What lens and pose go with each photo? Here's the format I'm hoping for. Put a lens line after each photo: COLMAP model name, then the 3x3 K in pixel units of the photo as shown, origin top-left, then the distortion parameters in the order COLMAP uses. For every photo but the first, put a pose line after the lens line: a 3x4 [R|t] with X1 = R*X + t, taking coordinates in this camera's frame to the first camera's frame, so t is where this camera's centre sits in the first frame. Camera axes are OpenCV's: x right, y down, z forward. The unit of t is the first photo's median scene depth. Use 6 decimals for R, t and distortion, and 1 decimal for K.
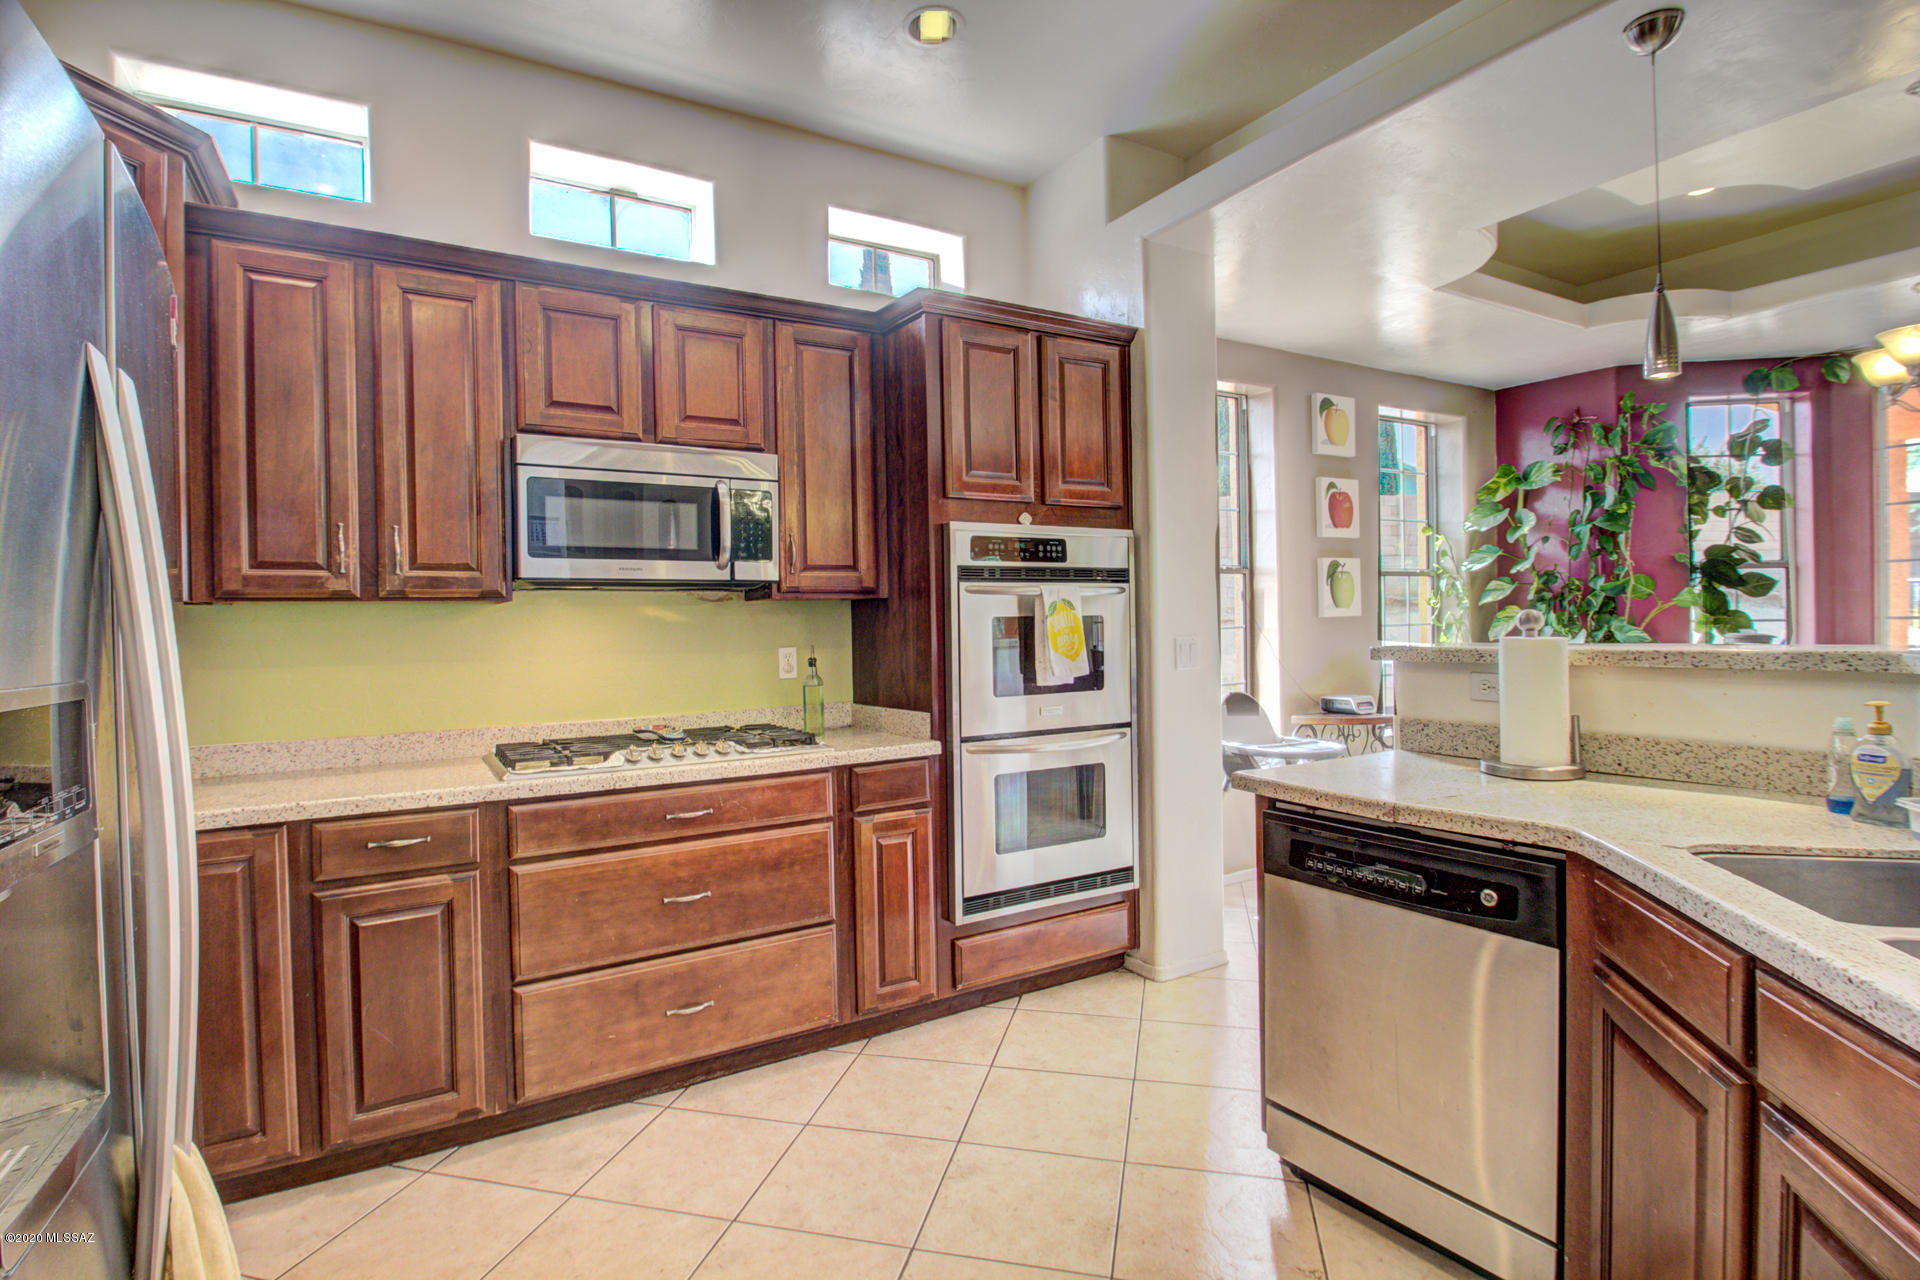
lens RADIAL K [[1018.9, 0, 956.8], [0, 1018.9, 644.4], [0, 0, 1]] dist [-0.003653, -0.002751]
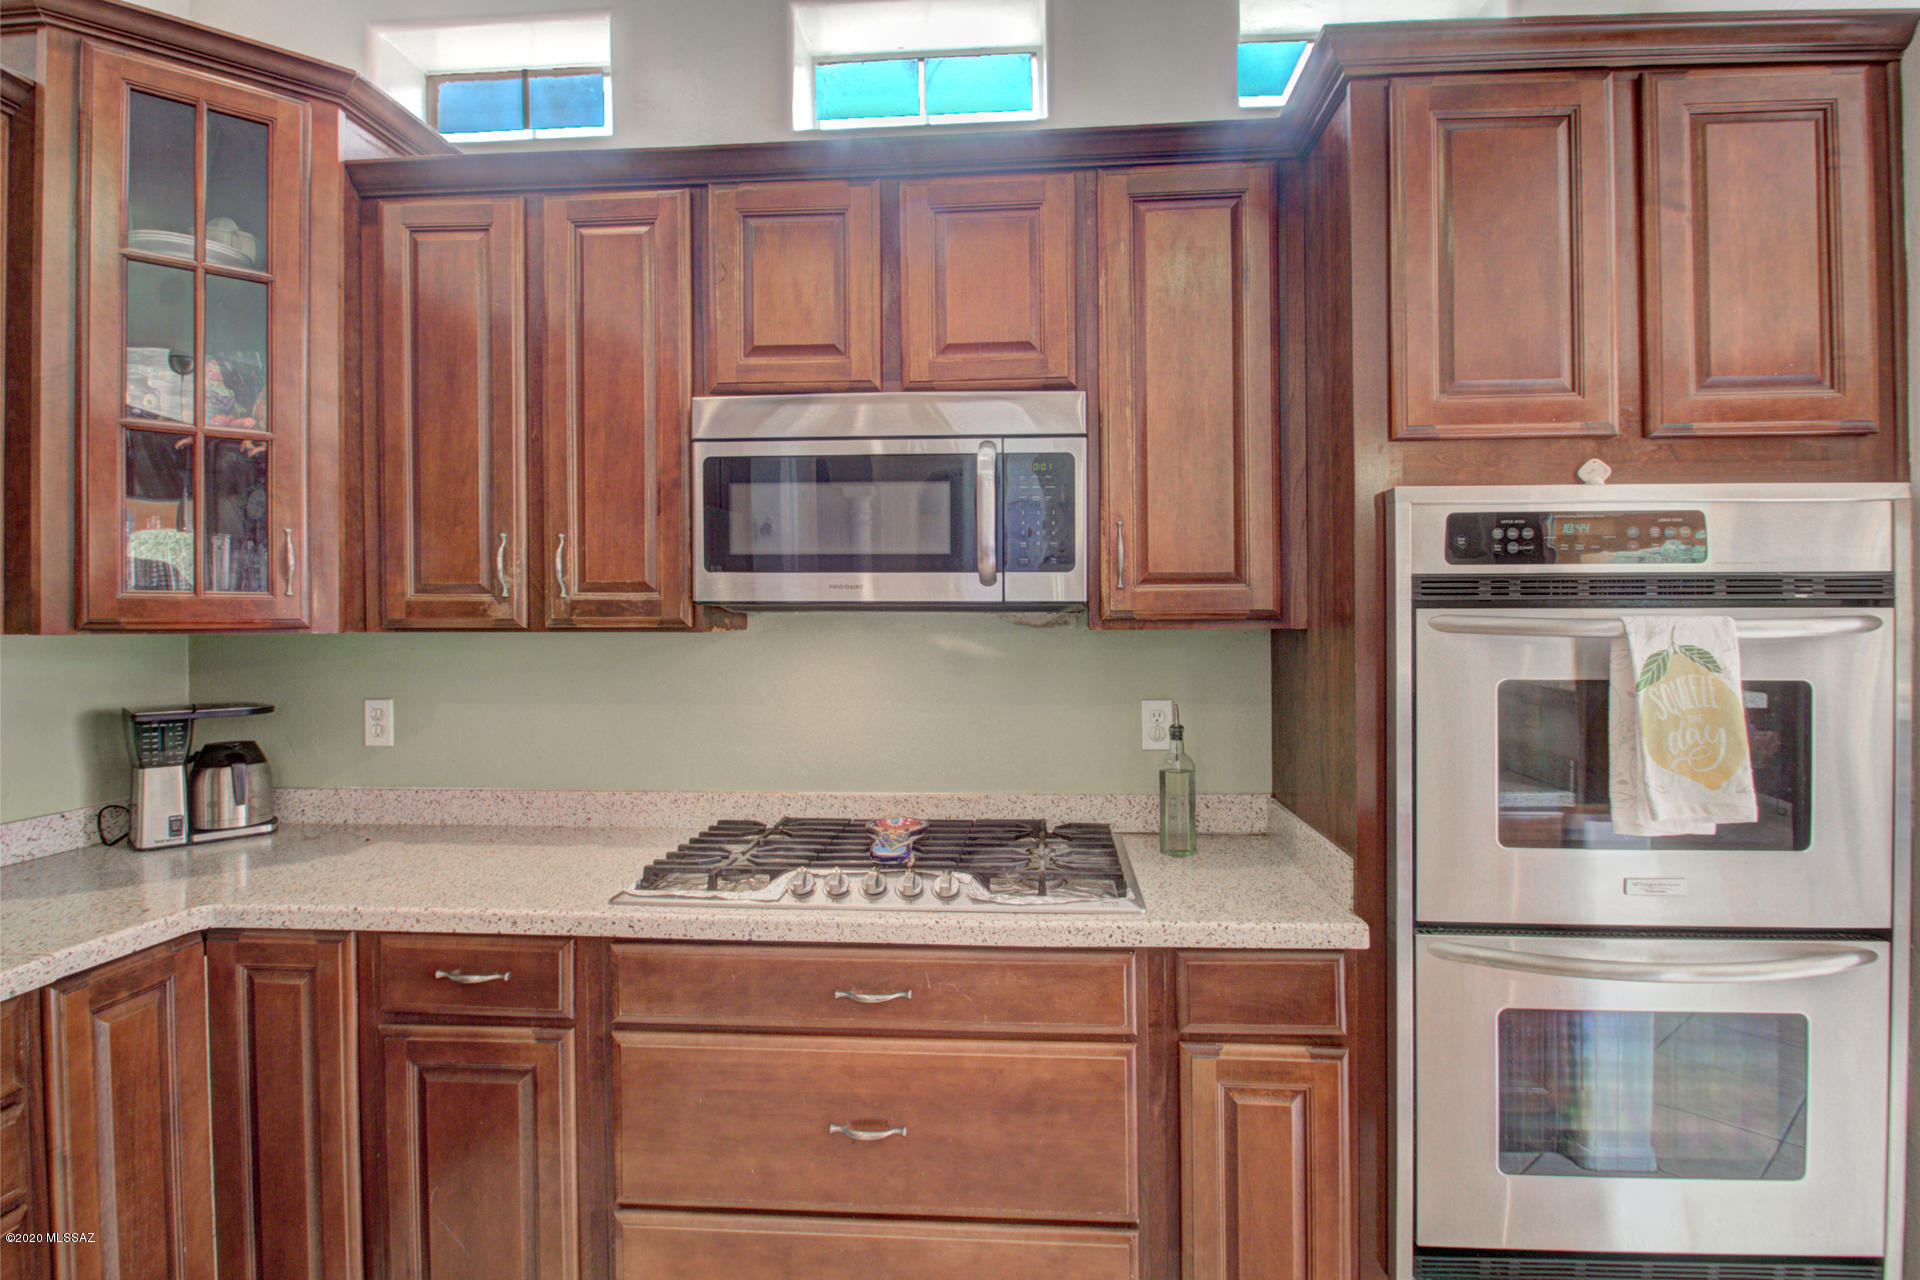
lens RADIAL K [[983.5, 0, 965.7], [0, 983.5, 608.9], [0, 0, 1]] dist [-0.005442, -0.004826]
pose [[0.805704, 0.017411, -0.592062, 0.117751], [-0.022696, 0.999741, -0.001486, -0.060385], [0.591883, 0.014635, 0.805891, 0.533133]]
